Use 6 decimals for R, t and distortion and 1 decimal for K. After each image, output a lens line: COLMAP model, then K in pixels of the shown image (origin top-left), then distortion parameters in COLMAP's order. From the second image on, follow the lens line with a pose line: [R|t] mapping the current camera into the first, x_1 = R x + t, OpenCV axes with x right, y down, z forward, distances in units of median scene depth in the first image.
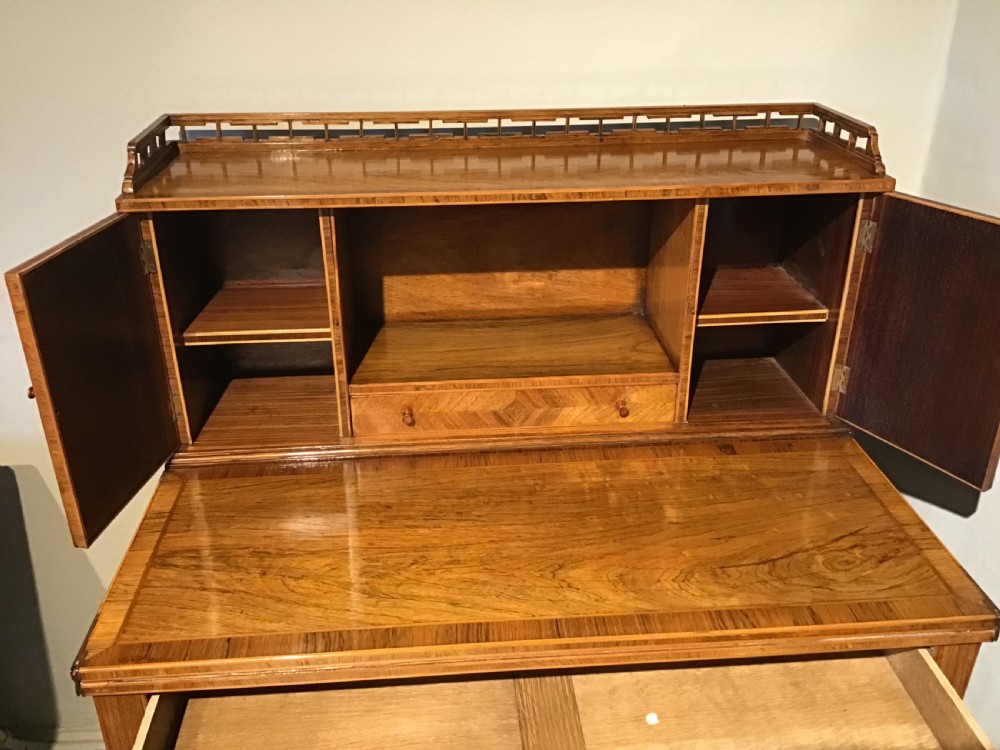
lens RADIAL K [[910.3, 0, 497.5], [0, 910.3, 372.0], [0, 0, 1]] dist [0.116643, -0.248384]
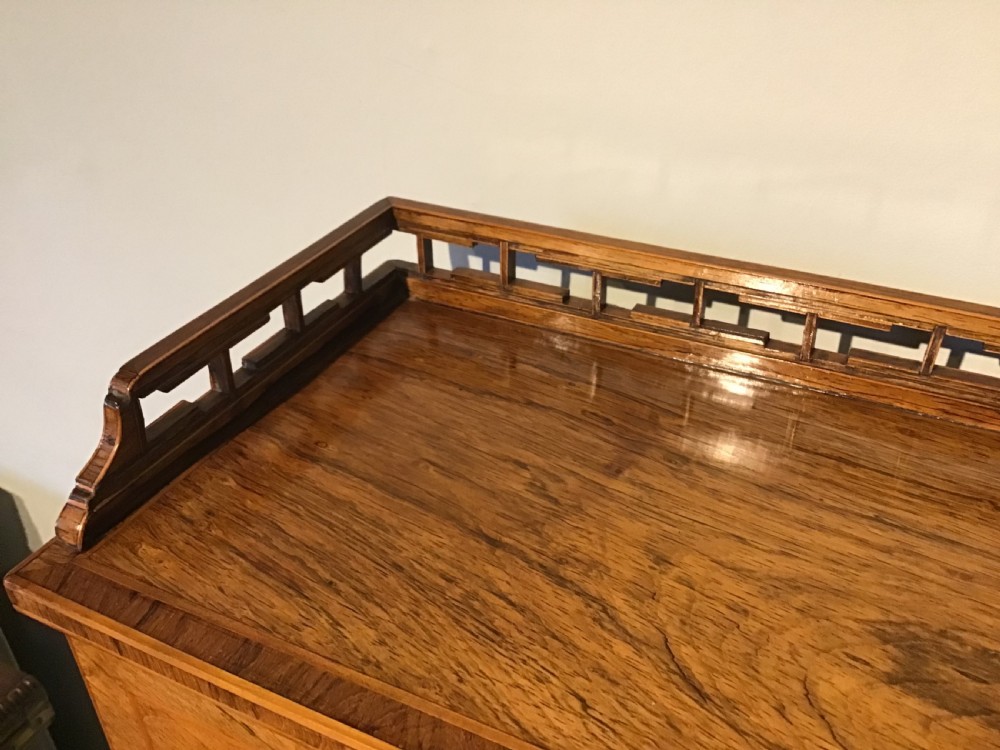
lens RADIAL K [[921.2, 0, 500.0], [0, 921.2, 375.0], [0, 0, 1]] dist [0.097715, -0.225057]
pose [[0.852052, 0.270731, -0.448009, -0.155143], [-0.214141, 0.961250, 0.173614, -0.332185], [0.477651, -0.051991, 0.877010, 0.799466]]
